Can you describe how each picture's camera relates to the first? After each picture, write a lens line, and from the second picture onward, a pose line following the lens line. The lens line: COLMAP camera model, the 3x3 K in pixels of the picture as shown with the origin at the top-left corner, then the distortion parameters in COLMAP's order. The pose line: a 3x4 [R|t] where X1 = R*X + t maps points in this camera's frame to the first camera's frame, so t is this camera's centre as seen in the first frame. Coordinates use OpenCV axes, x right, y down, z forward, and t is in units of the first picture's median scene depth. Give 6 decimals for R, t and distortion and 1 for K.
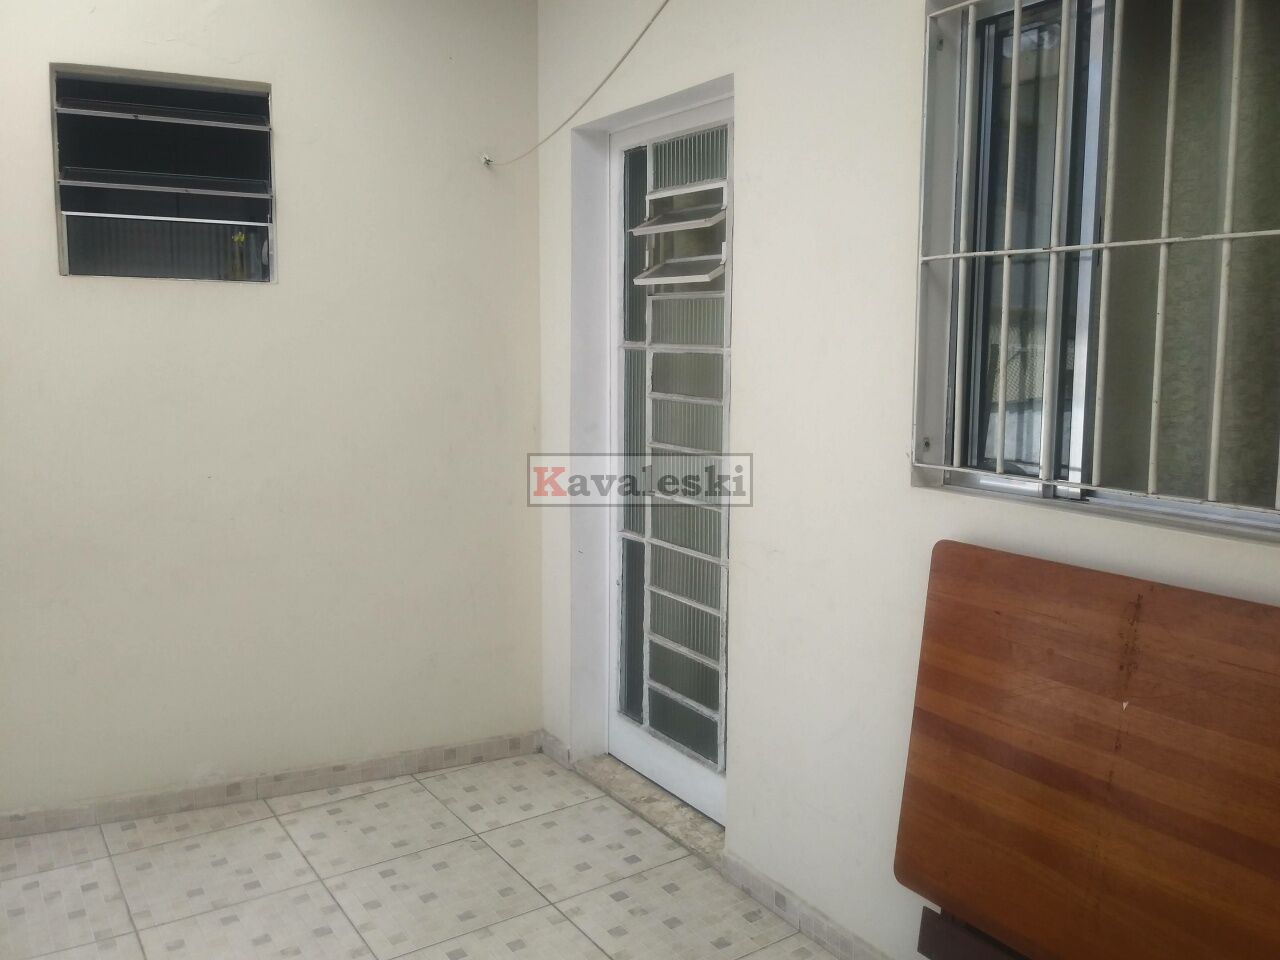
lens RADIAL K [[985.2, 0, 640.0], [0, 985.2, 480.0], [0, 0, 1]] dist [-0.035862, -0.004747]
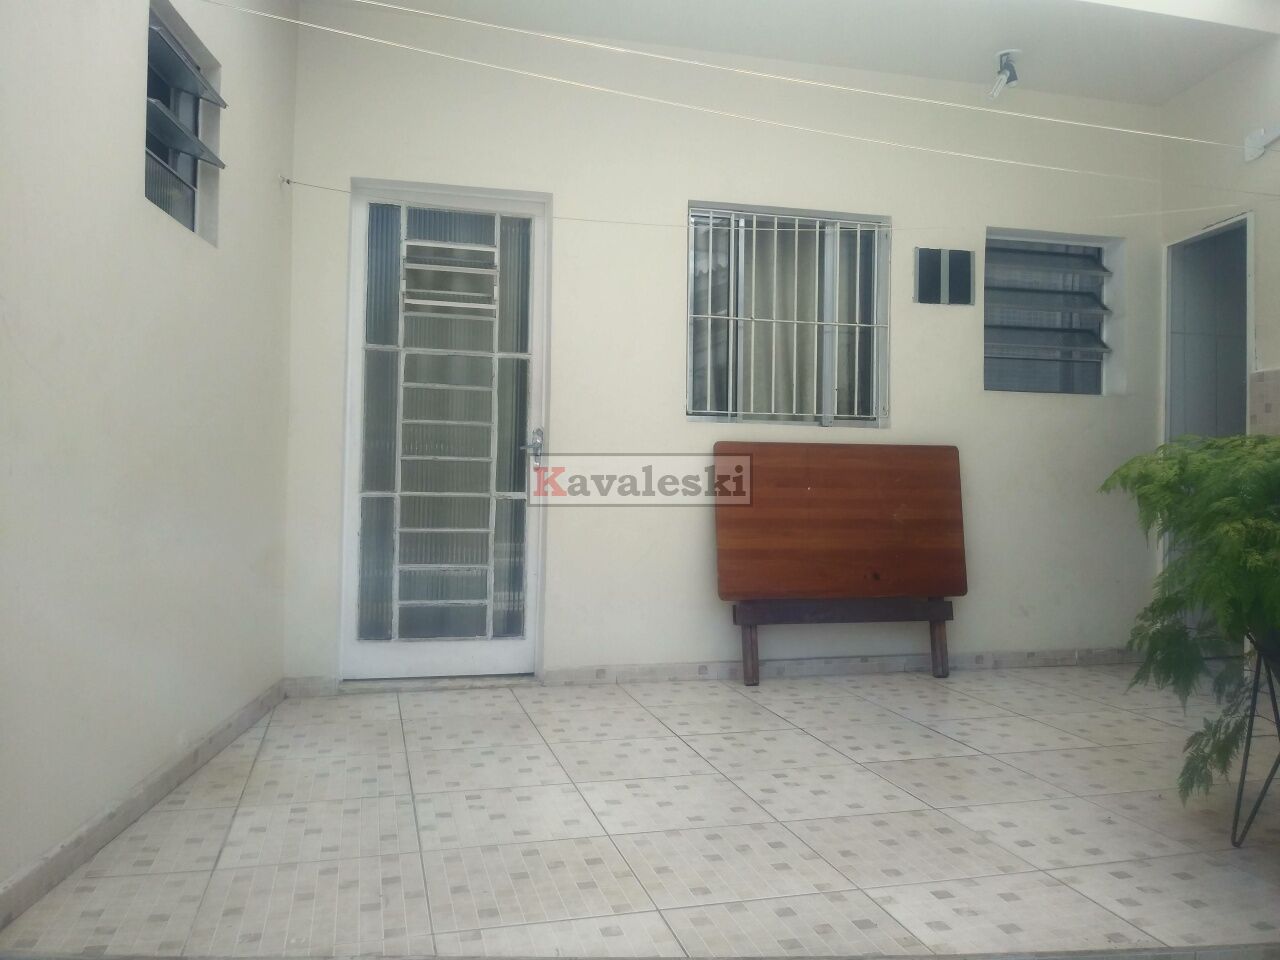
lens RADIAL K [[985.2, 0, 640.0], [0, 985.2, 480.0], [0, 0, 1]] dist [-0.035862, -0.004747]
pose [[0.347690, -0.002165, 0.937607, -1.150813], [0.109254, 0.993279, -0.038221, 0.132982], [-0.931222, 0.115727, 0.345589, 0.239309]]
